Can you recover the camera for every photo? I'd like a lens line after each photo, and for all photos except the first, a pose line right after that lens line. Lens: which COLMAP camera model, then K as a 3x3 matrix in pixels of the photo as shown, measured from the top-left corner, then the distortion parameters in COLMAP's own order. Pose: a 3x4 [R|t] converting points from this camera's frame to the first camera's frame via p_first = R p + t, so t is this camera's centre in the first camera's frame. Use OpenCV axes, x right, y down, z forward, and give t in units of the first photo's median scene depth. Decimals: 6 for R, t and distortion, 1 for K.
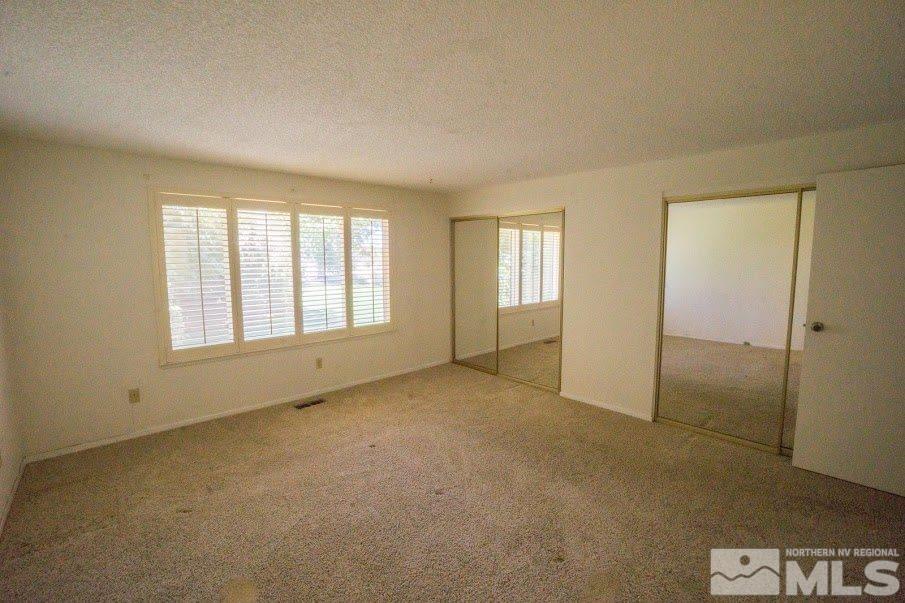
lens RADIAL K [[425.2, 0, 479.1], [0, 425.2, 301.2], [0, 0, 1]] dist [-0.030261, 0.021105]
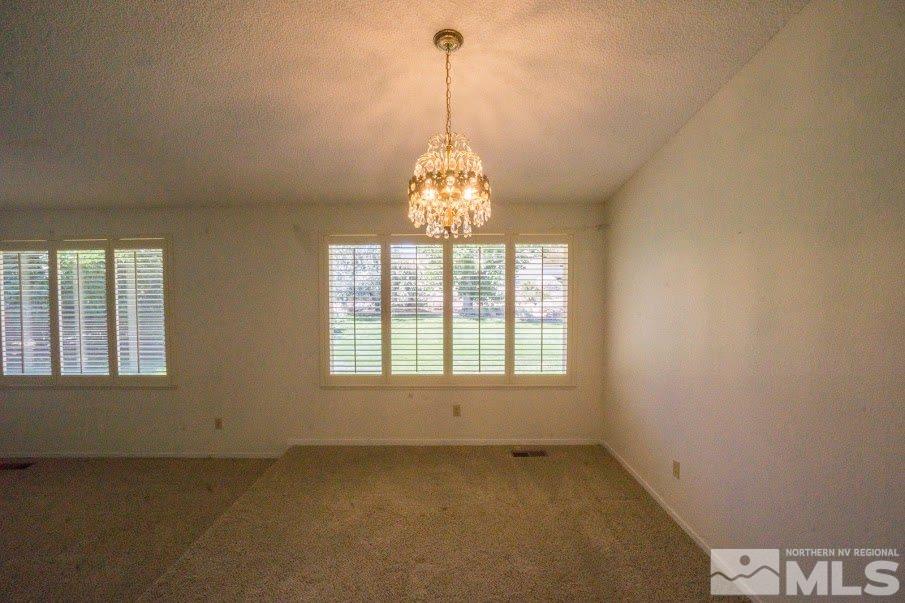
lens RADIAL K [[460.0, 0, 452.5], [0, 460.0, 301.5], [0, 0, 1]] dist [-0.038279, -0.000123]
pose [[0.681381, 0.011592, -0.731837, 0.364964], [-0.068533, 0.996492, -0.048024, -0.039257], [0.728713, 0.082878, 0.679785, 0.374394]]
